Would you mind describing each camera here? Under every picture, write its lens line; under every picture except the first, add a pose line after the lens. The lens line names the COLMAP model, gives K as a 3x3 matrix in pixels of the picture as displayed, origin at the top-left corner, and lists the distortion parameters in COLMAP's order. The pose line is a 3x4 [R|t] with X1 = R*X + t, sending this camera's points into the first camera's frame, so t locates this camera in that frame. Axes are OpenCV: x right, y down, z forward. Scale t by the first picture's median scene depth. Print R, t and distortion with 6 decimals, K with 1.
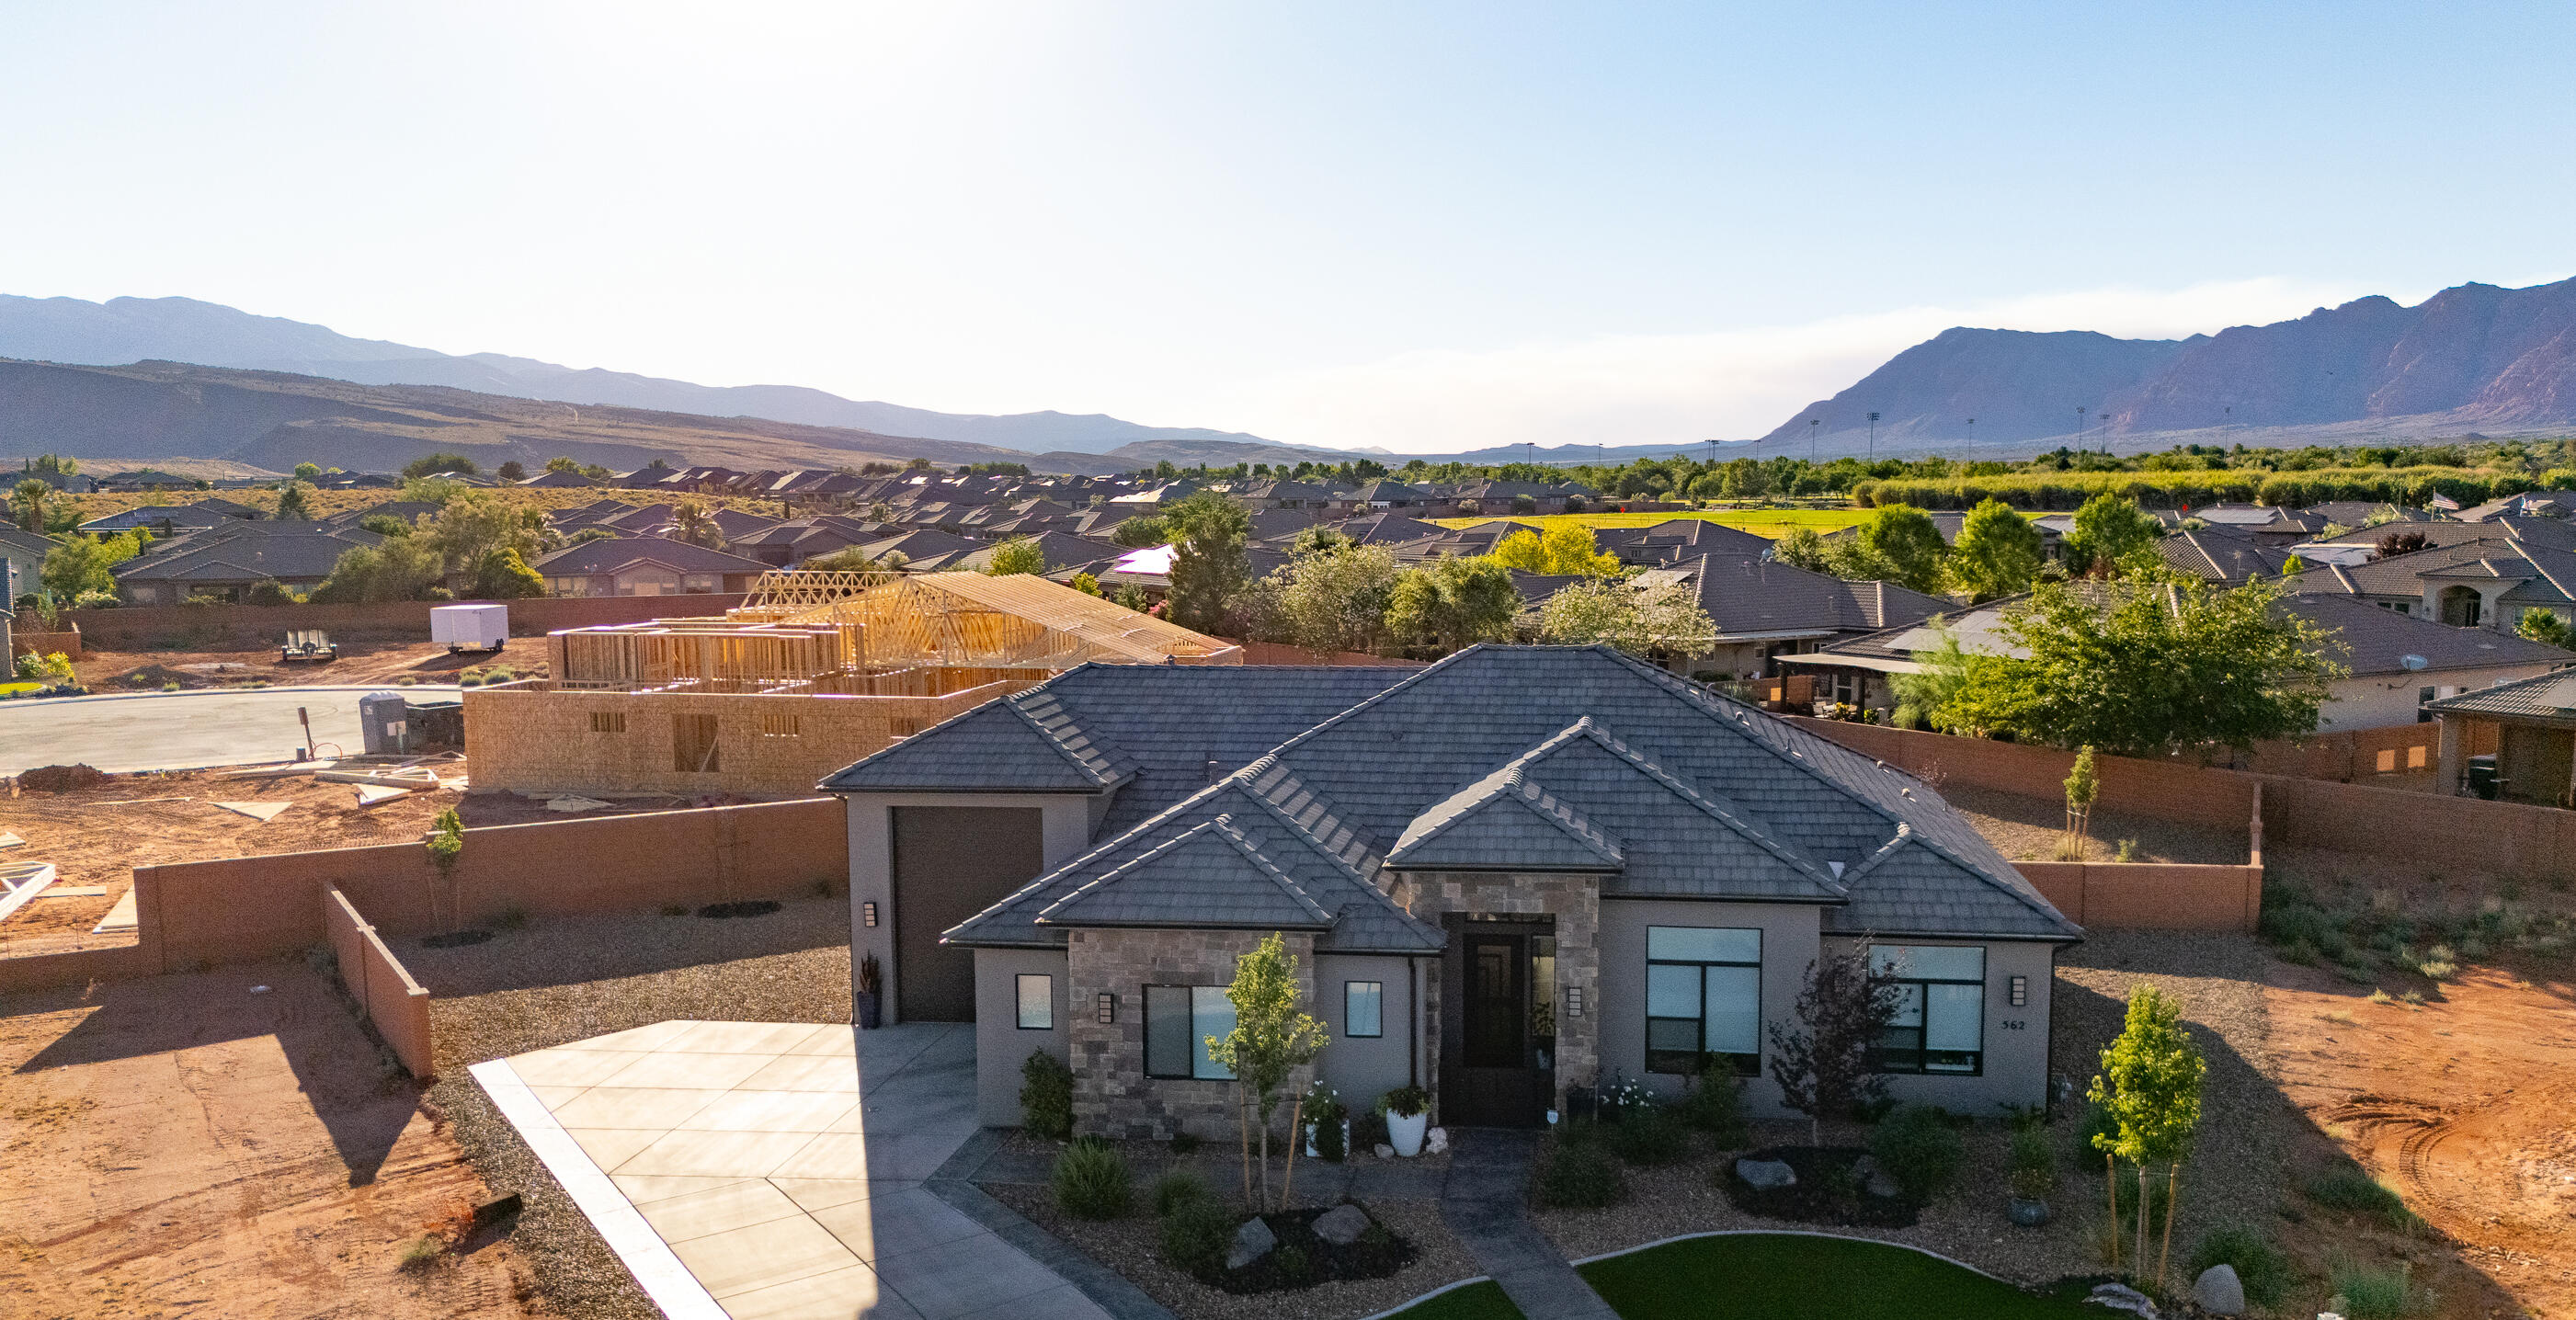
lens RADIAL K [[1995.9, 0, 1386.2], [0, 1995.9, 800.2], [0, 0, 1]] dist [0.055466, 0.000016]
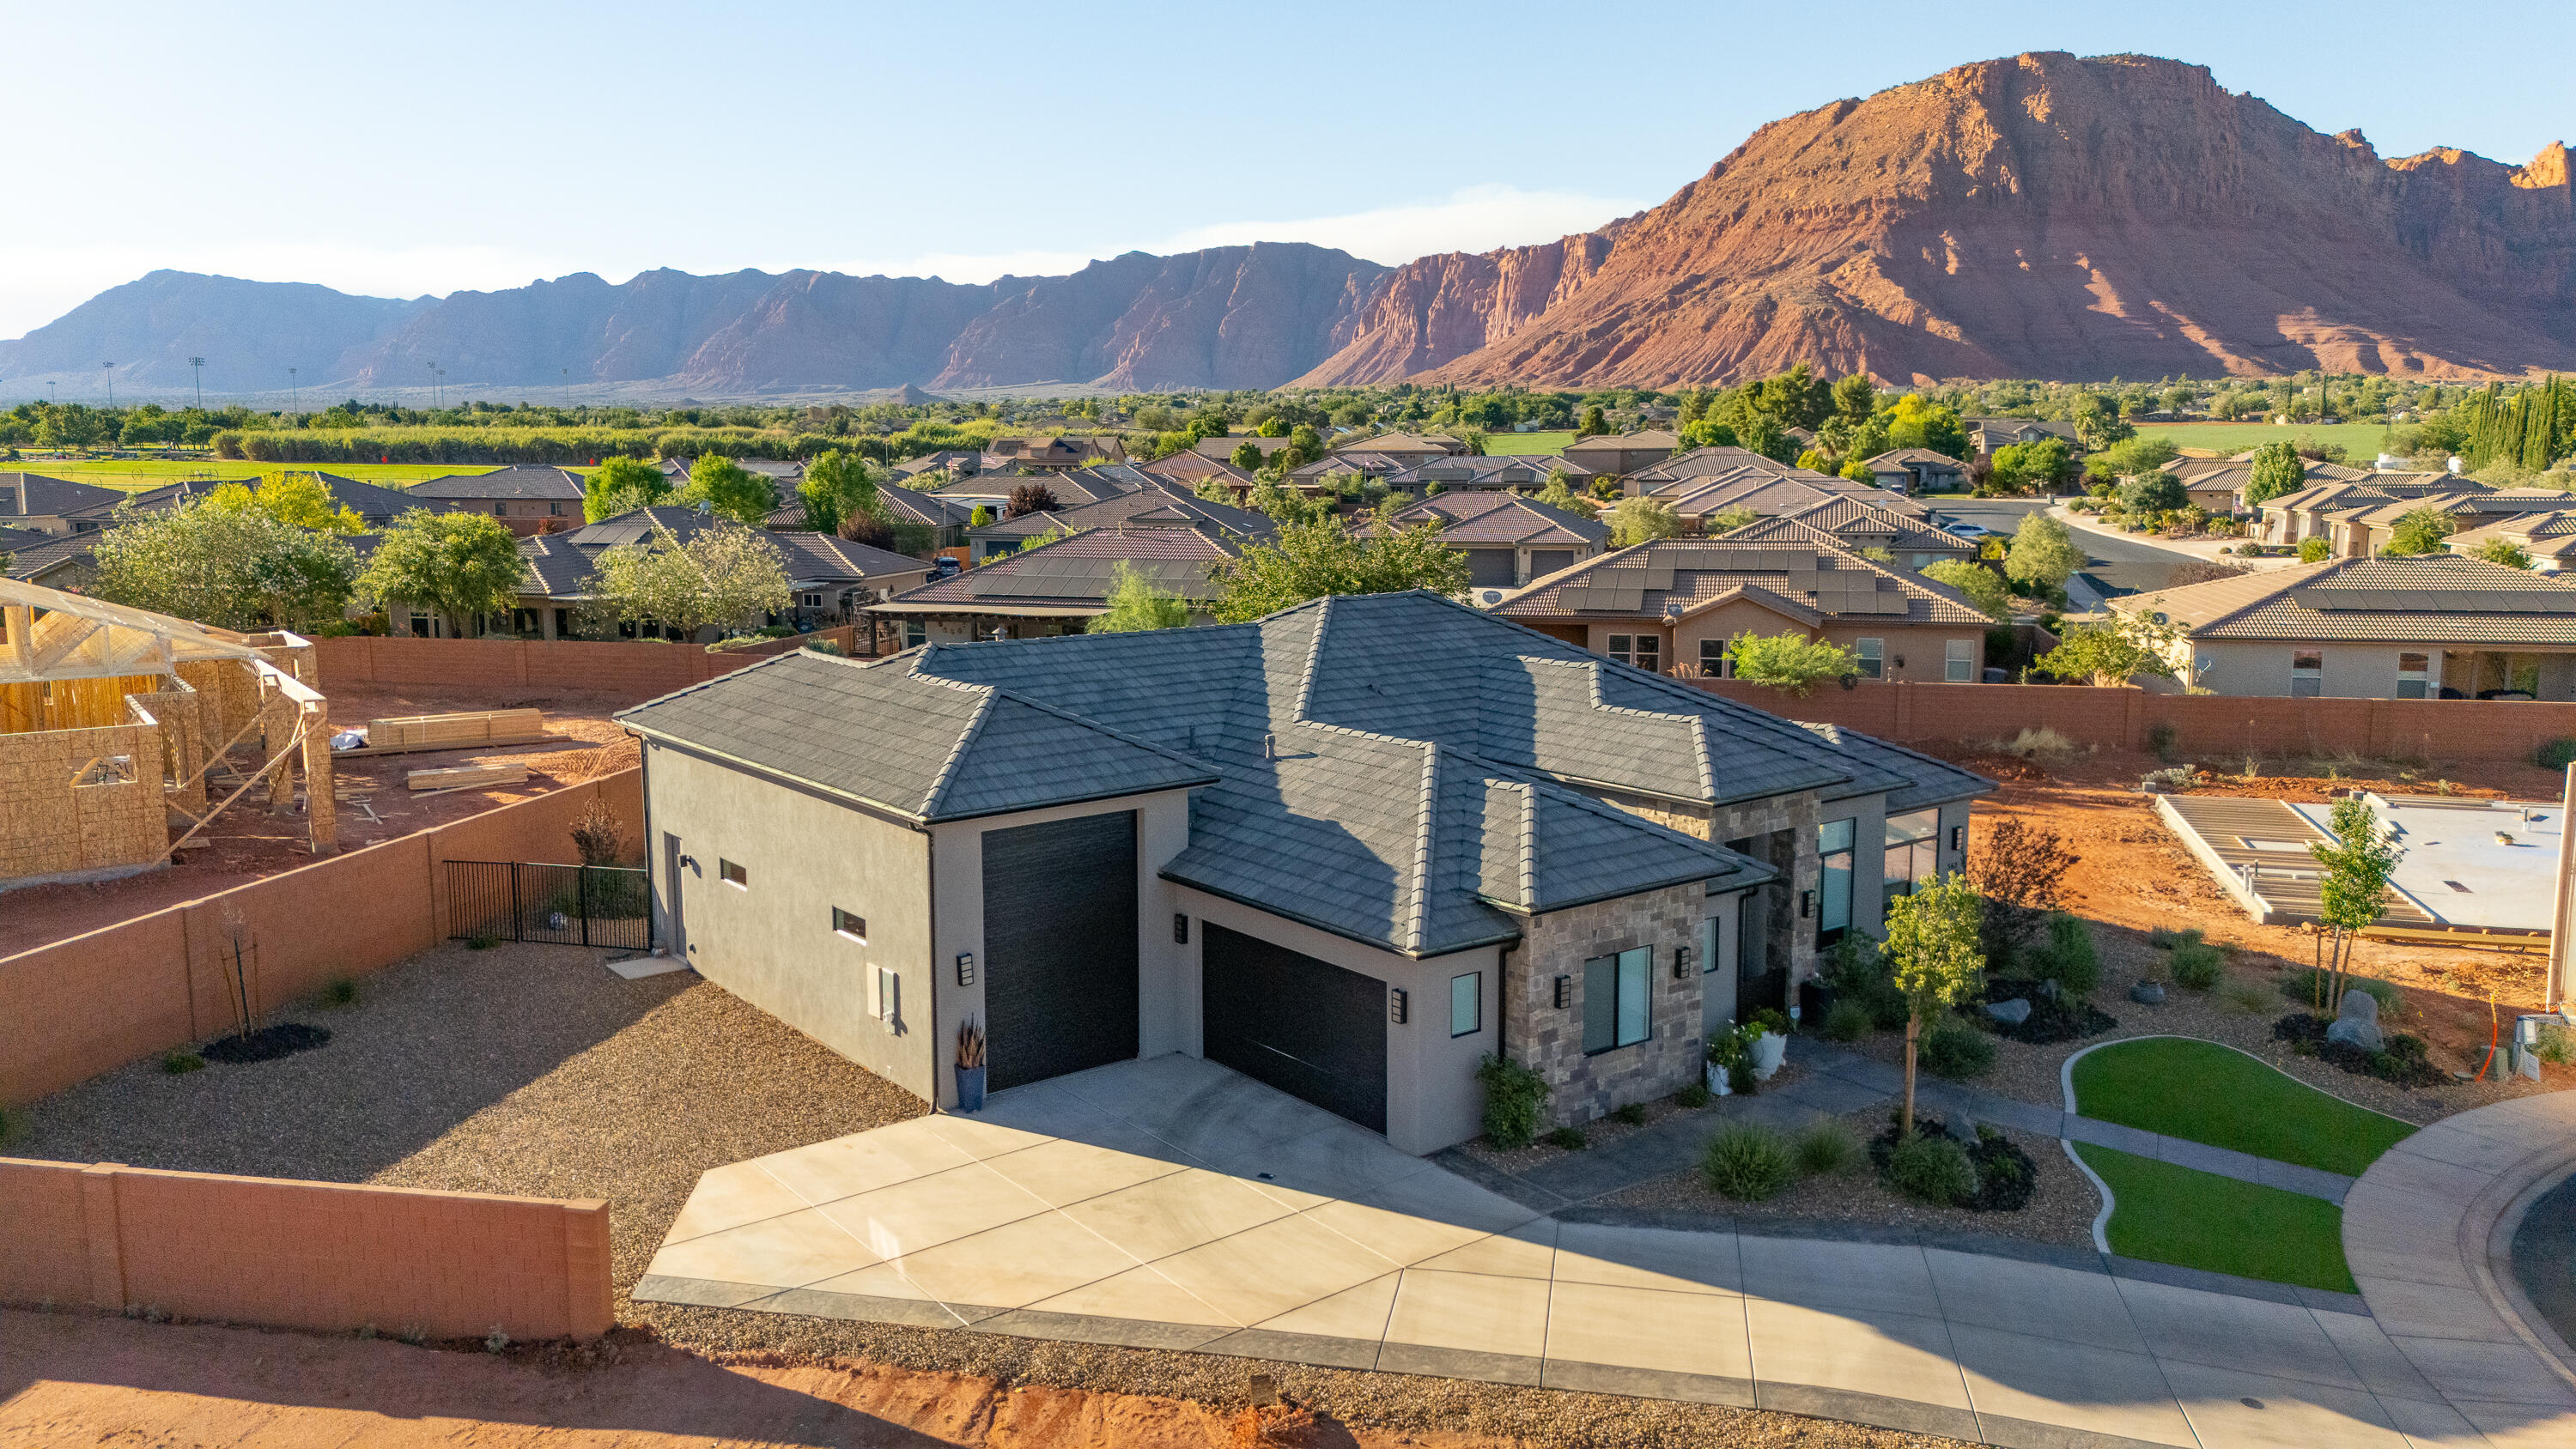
lens RADIAL K [[1877.3, 0, 1265.5], [0, 1877.3, 721.0], [0, 0, 1]] dist [0.101846, -0.088267]
pose [[0.715407, -0.099259, 0.691622, -0.757580], [0.105055, 0.993886, 0.033971, -0.061111], [-0.690765, 0.048355, 0.721460, 0.404180]]
